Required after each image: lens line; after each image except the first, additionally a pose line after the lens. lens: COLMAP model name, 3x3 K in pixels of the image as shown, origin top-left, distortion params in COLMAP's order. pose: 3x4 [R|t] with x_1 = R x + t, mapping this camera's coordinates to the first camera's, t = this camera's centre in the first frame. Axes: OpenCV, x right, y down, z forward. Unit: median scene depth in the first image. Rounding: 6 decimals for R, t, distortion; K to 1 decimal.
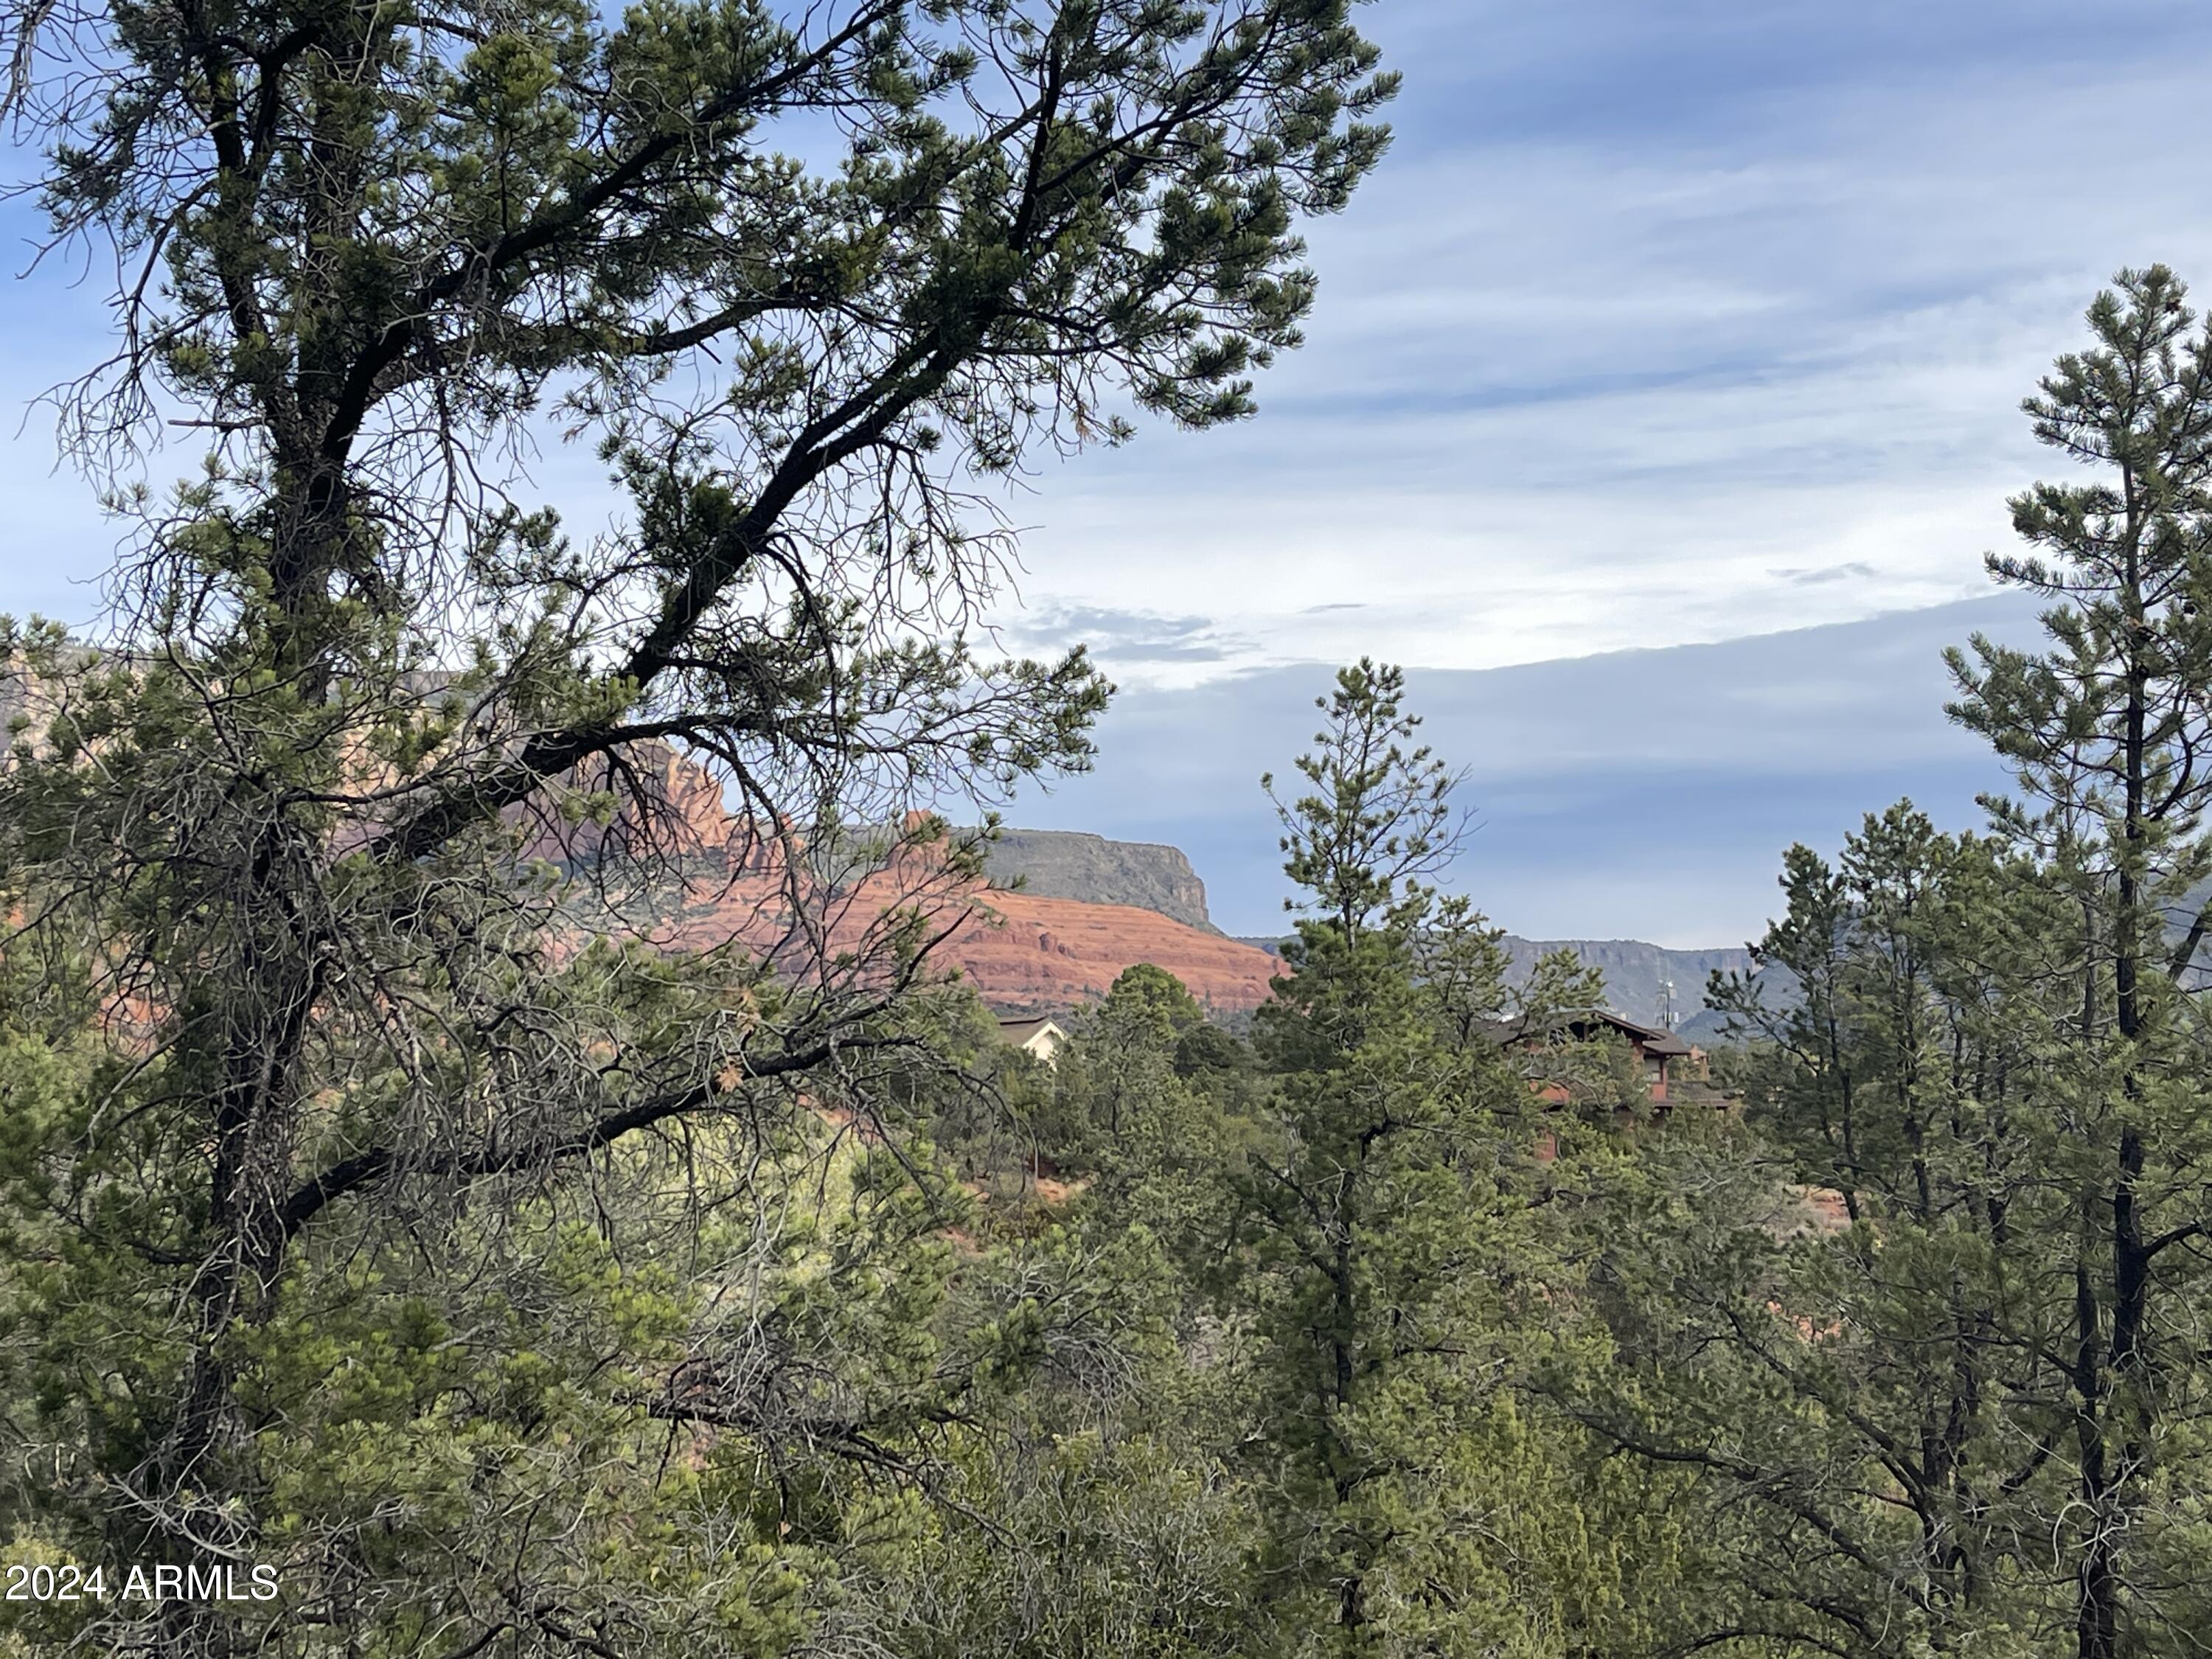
lens RADIAL K [[3477.7, 0, 1111.3], [0, 3477.7, 848.4], [0, 0, 1]] dist [0.110142, 0.000000]
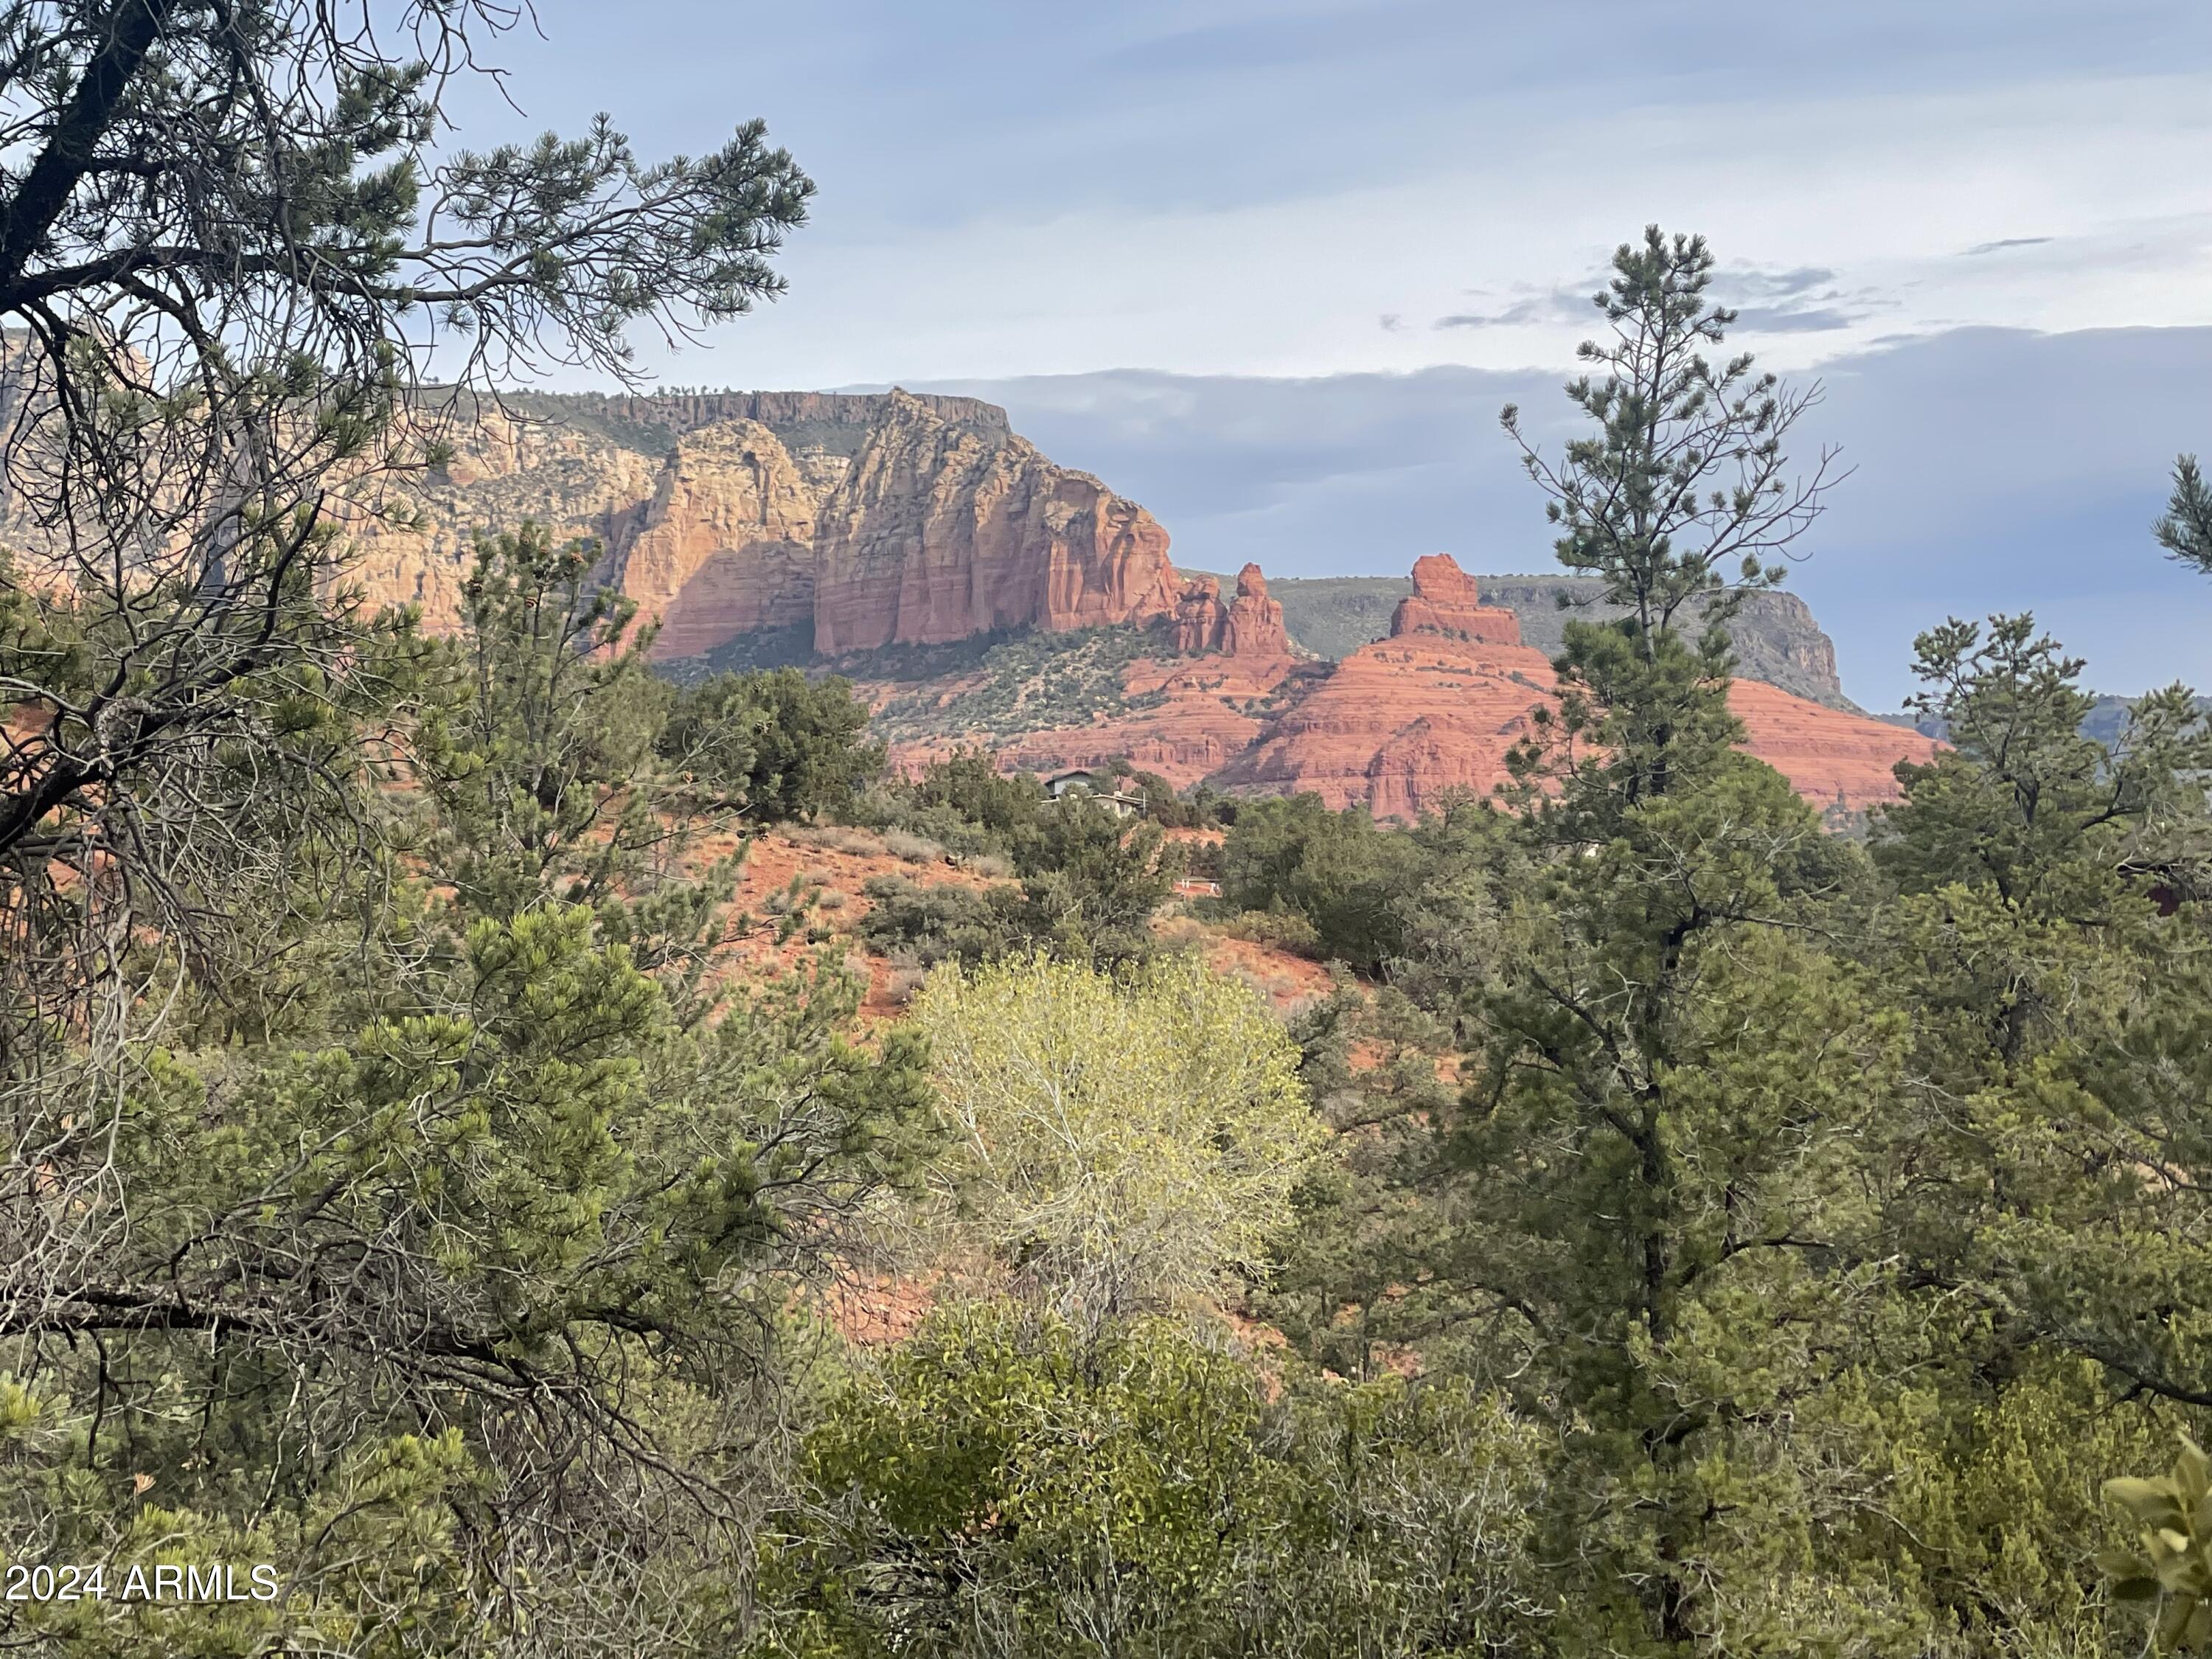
lens RADIAL K [[4708.7, 0, 1075.2], [0, 4708.7, 880.6], [0, 0, 1]] dist [0.100699, 0.000000]
pose [[0.989854, -0.025500, -0.139784, 0.086044], [0.033347, 0.997979, 0.054086, 0.018249], [0.138123, -0.058199, 0.988704, 0.071337]]
